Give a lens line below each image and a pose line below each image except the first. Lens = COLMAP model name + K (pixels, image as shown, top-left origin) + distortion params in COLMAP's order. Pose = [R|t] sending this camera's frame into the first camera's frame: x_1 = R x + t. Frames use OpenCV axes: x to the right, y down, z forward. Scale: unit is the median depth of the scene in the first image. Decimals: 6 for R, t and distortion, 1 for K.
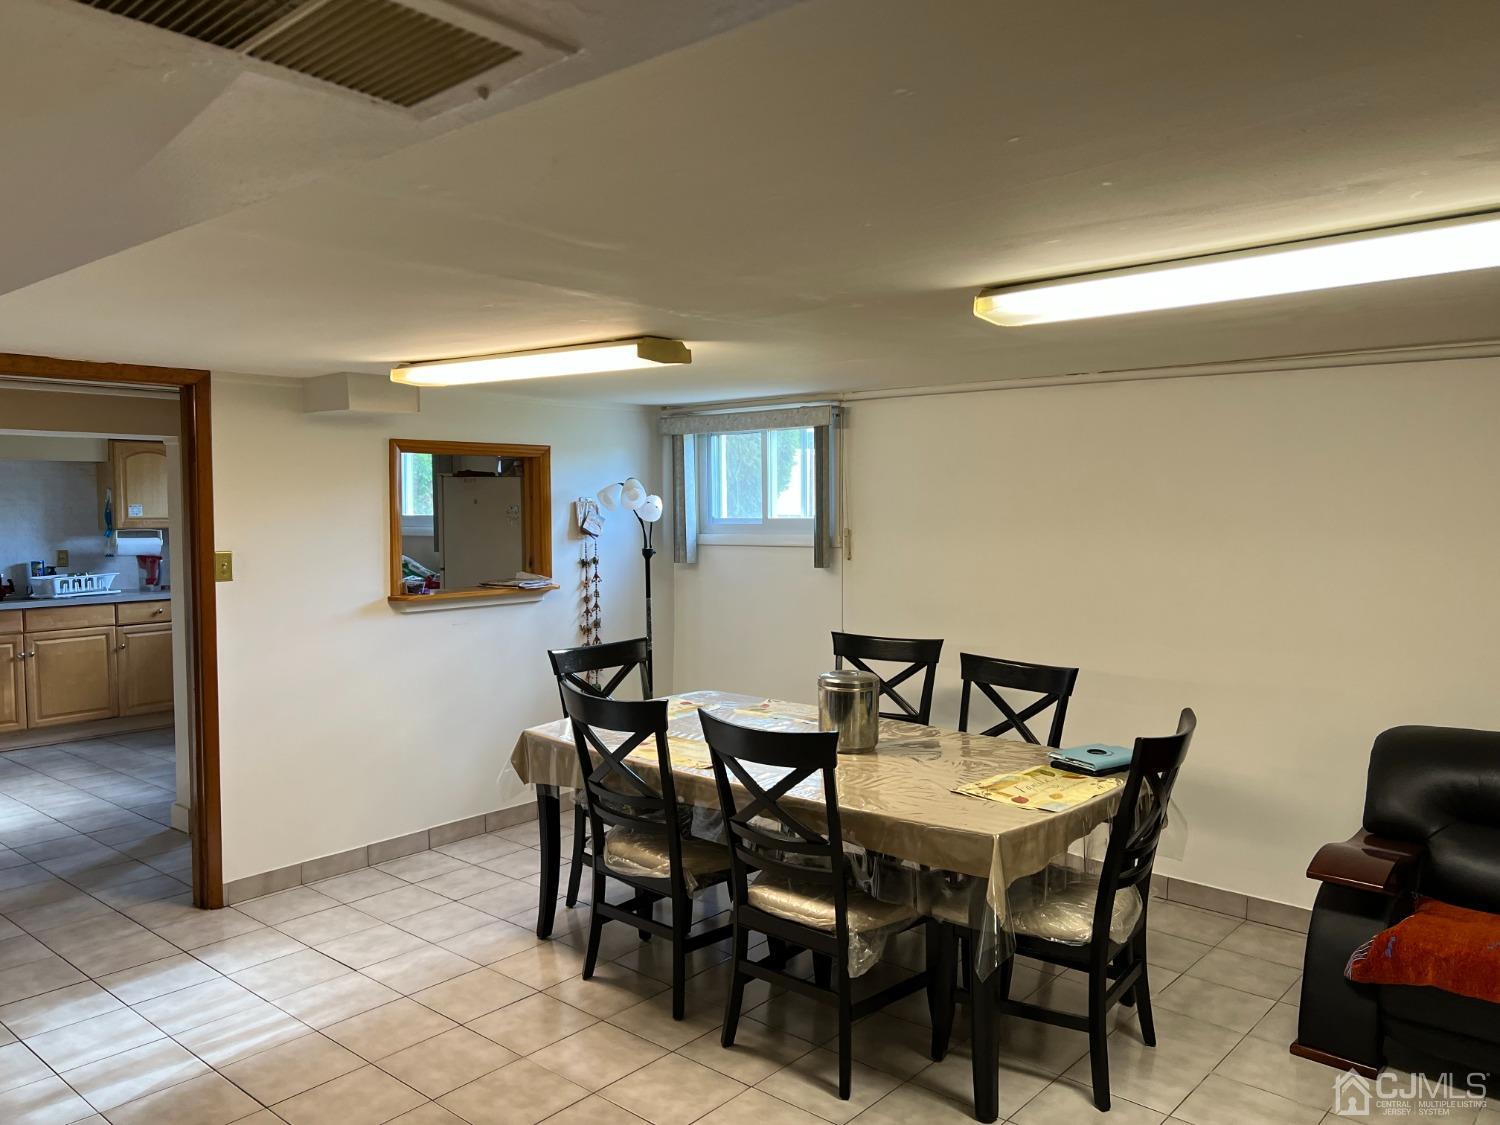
lens RADIAL K [[1128.9, 0, 745.4], [0, 1128.9, 566.2], [0, 0, 1]] dist [0.048470, -0.049500]
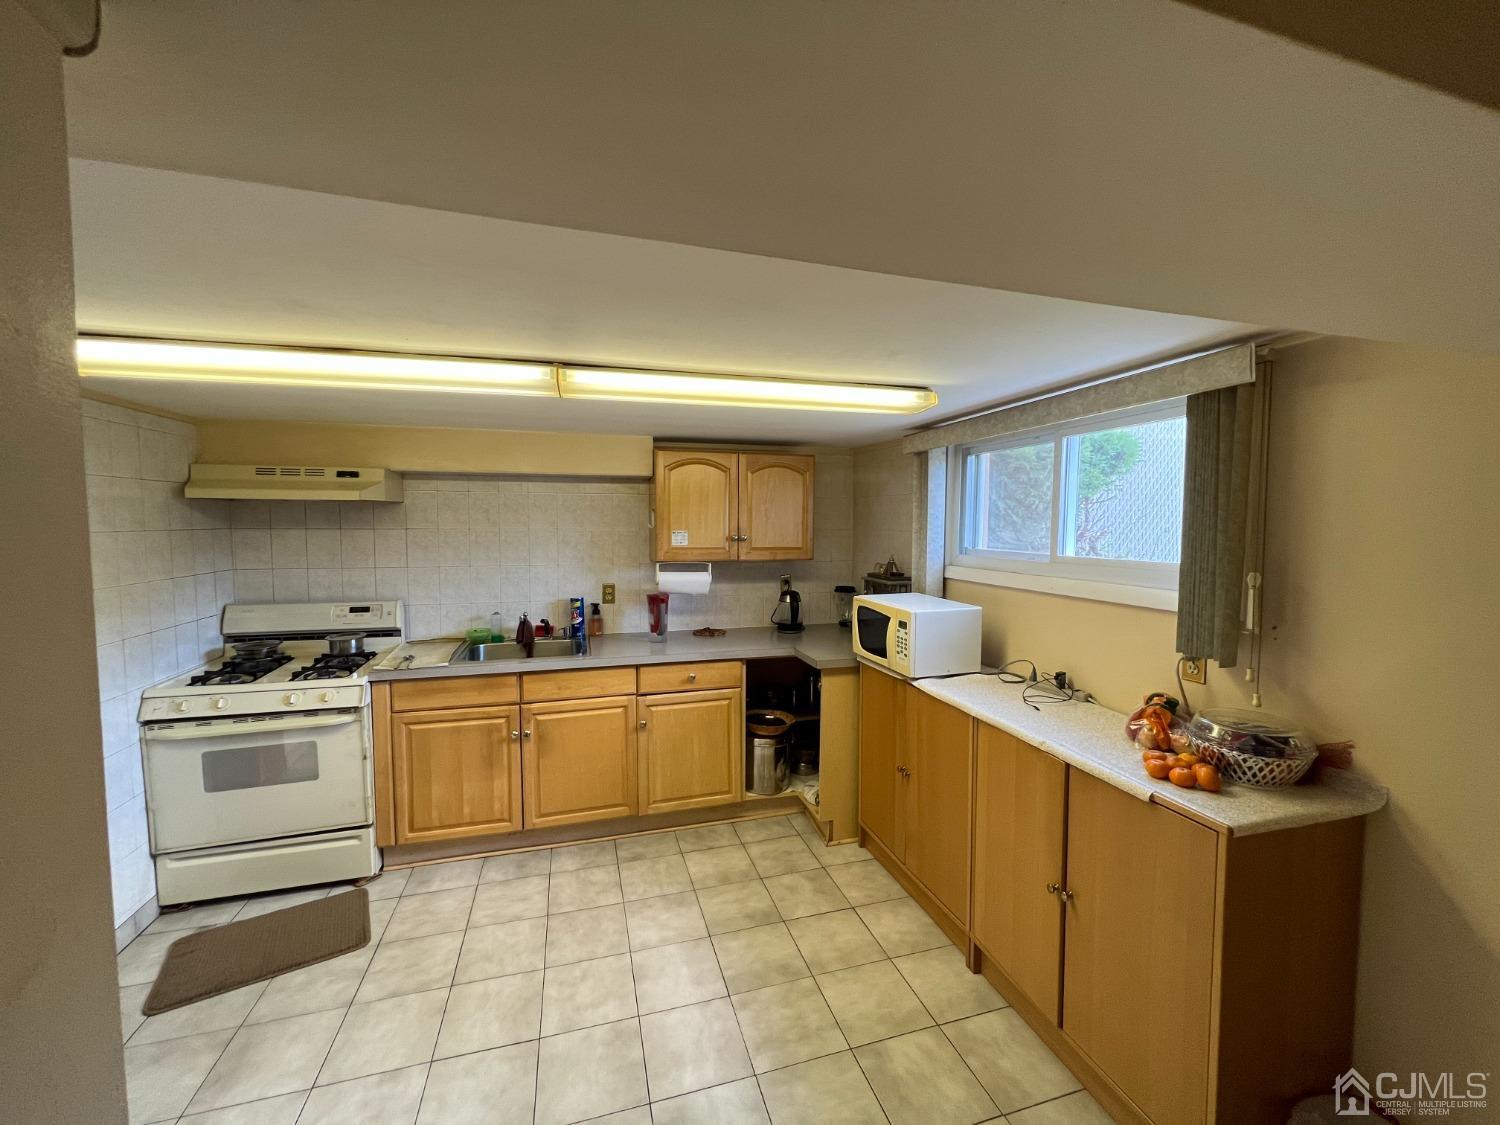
lens RADIAL K [[600.9, 0, 749.0], [0, 600.9, 558.5], [0, 0, 1]] dist [-0.004340, 0.001674]
pose [[0.839118, 0.041352, -0.542376, -0.318586], [-0.038145, 0.999125, 0.017161, -0.051207], [0.542611, 0.006289, 0.839961, 0.799258]]
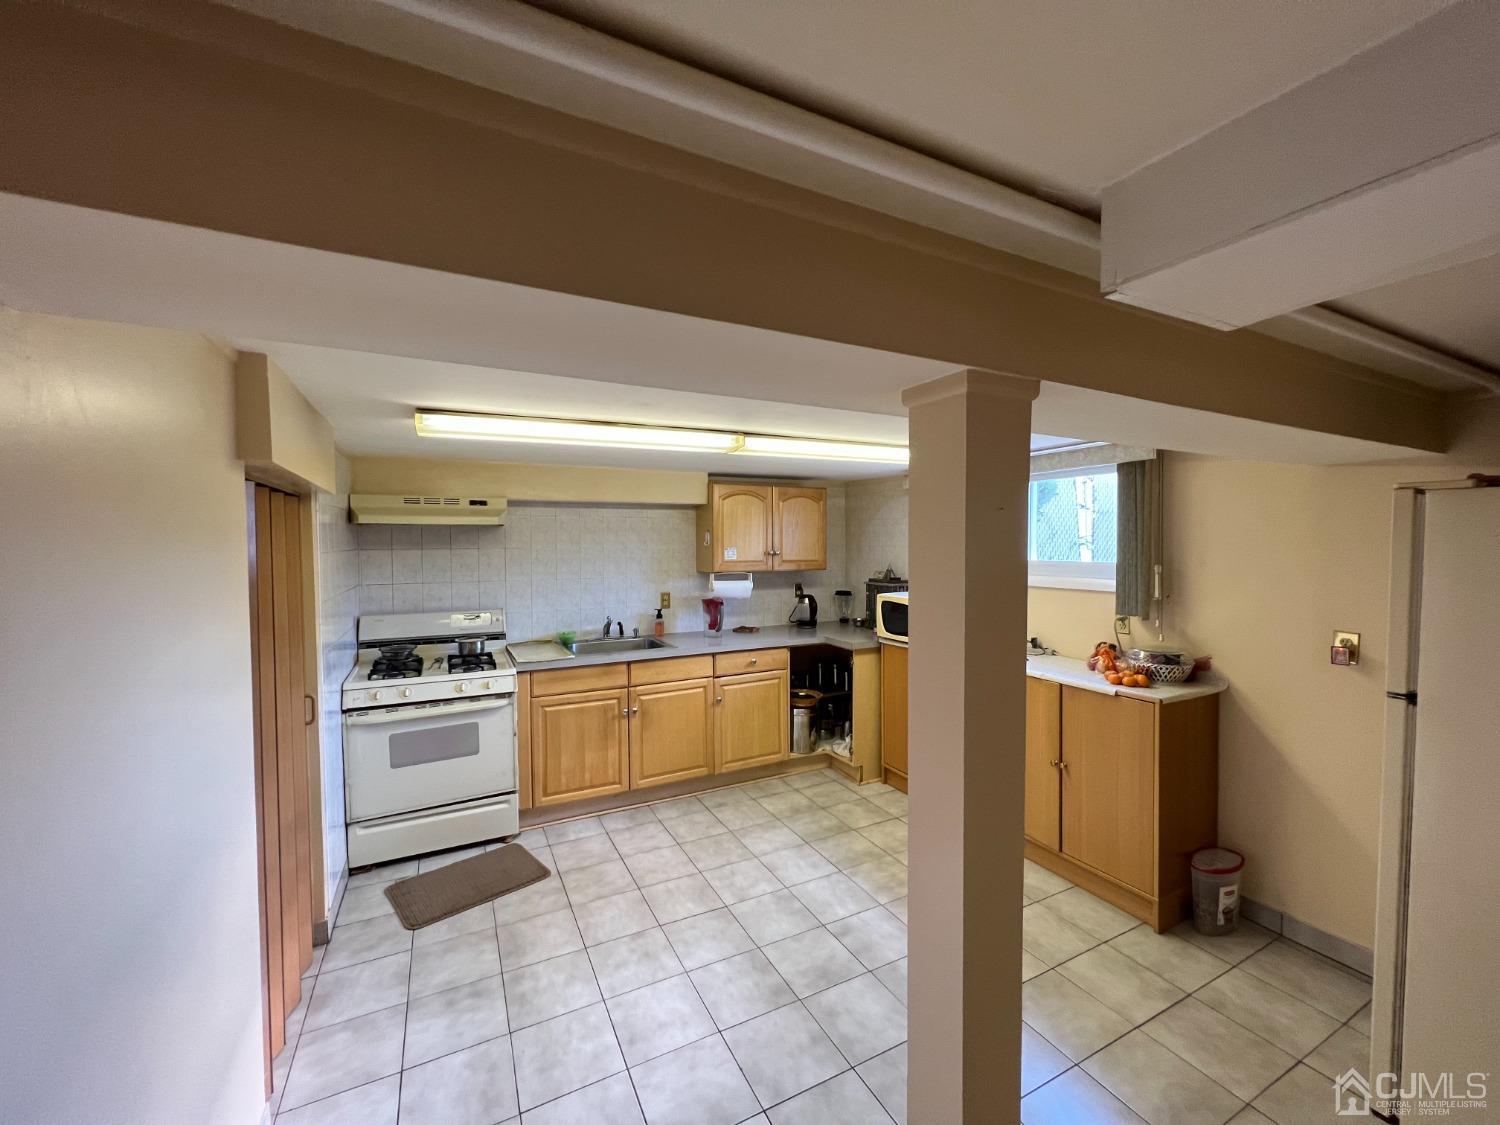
lens RADIAL K [[600.9, 0, 748.7], [0, 600.9, 558.5], [0, 0, 1]] dist [-0.004340, 0.001674]
pose [[0.924759, 0.011469, -0.380380, -0.380512], [-0.021043, 0.999558, -0.021022, -0.039817], [0.379971, 0.027445, 0.924591, 0.621326]]
